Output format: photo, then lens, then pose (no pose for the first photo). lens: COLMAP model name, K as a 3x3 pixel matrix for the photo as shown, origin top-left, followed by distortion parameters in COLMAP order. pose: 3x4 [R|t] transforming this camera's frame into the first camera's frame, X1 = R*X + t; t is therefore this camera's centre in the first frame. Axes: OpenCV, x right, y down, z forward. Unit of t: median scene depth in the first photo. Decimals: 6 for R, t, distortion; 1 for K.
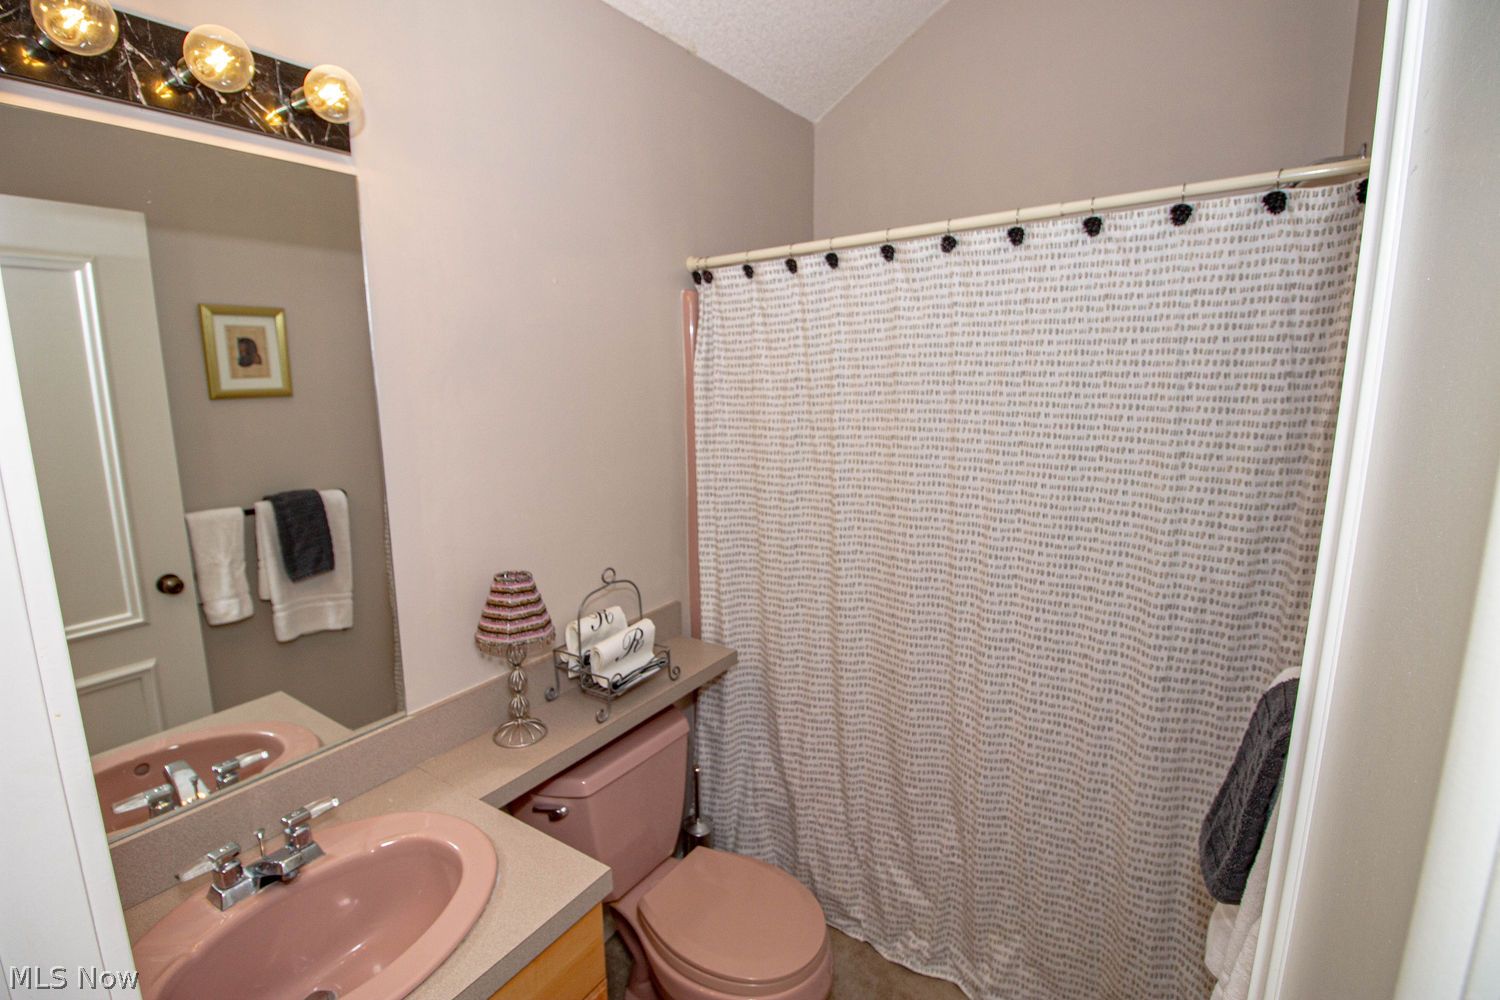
lens RADIAL K [[705.7, 0, 749.4], [0, 705.7, 498.7], [0, 0, 1]] dist [-0.014587, -0.000928]
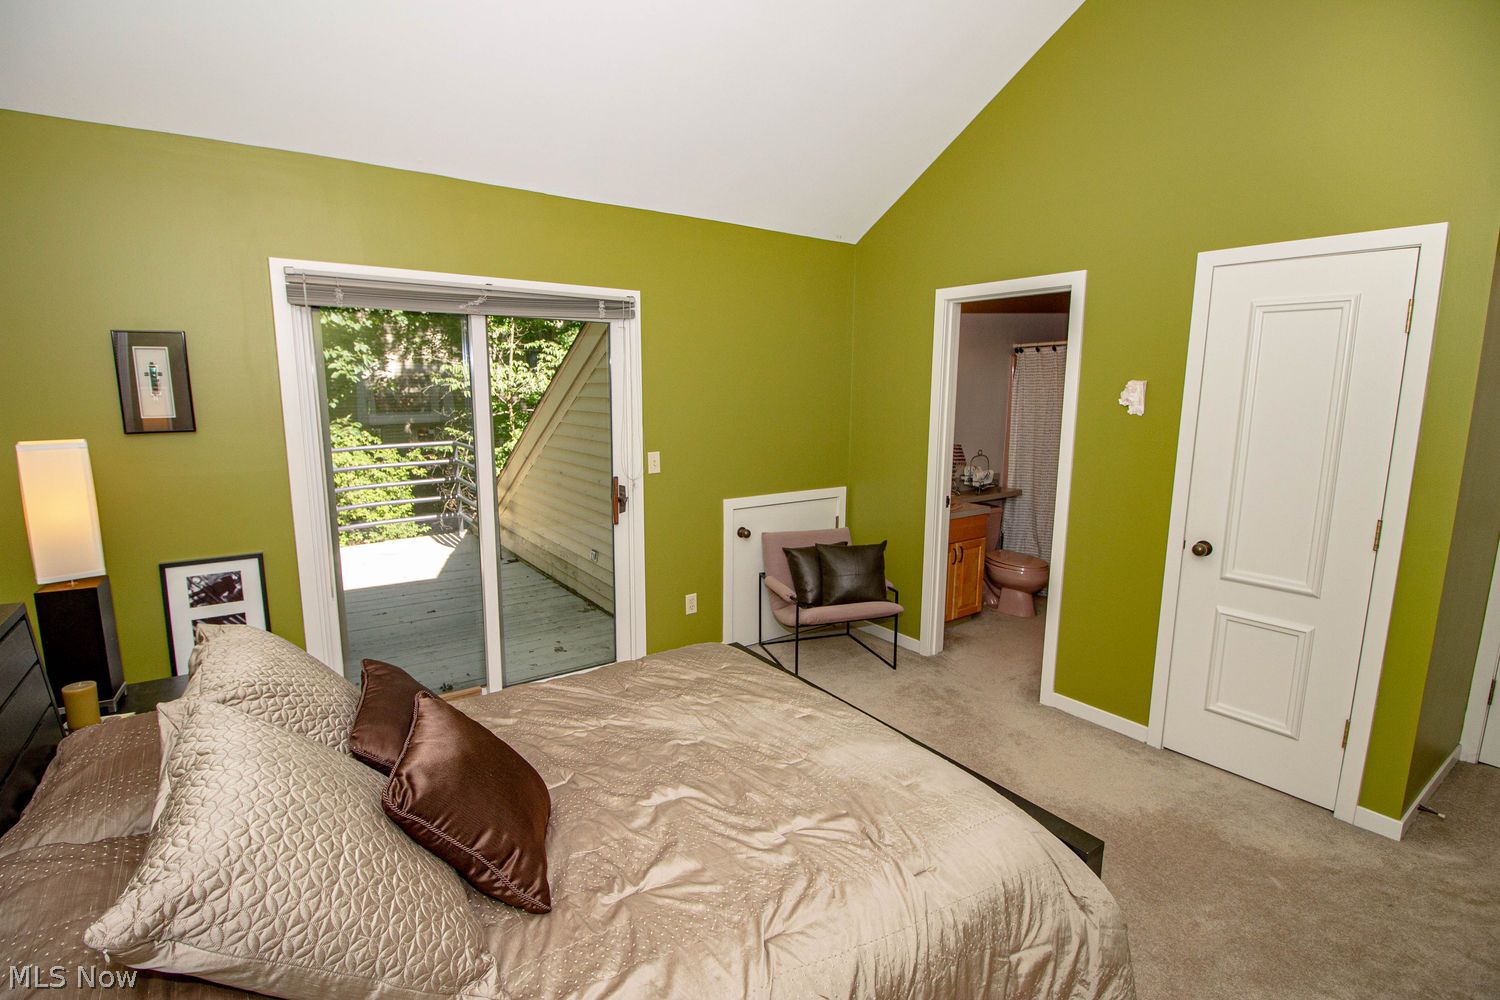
lens RADIAL K [[705.7, 0, 747.9], [0, 705.7, 504.6], [0, 0, 1]] dist [-0.014587, -0.000928]
pose [[0.930736, 0.070928, -0.358748, -0.024814], [-0.078225, 0.996919, -0.005846, 0.380942], [0.357228, 0.033504, 0.933416, -1.915799]]
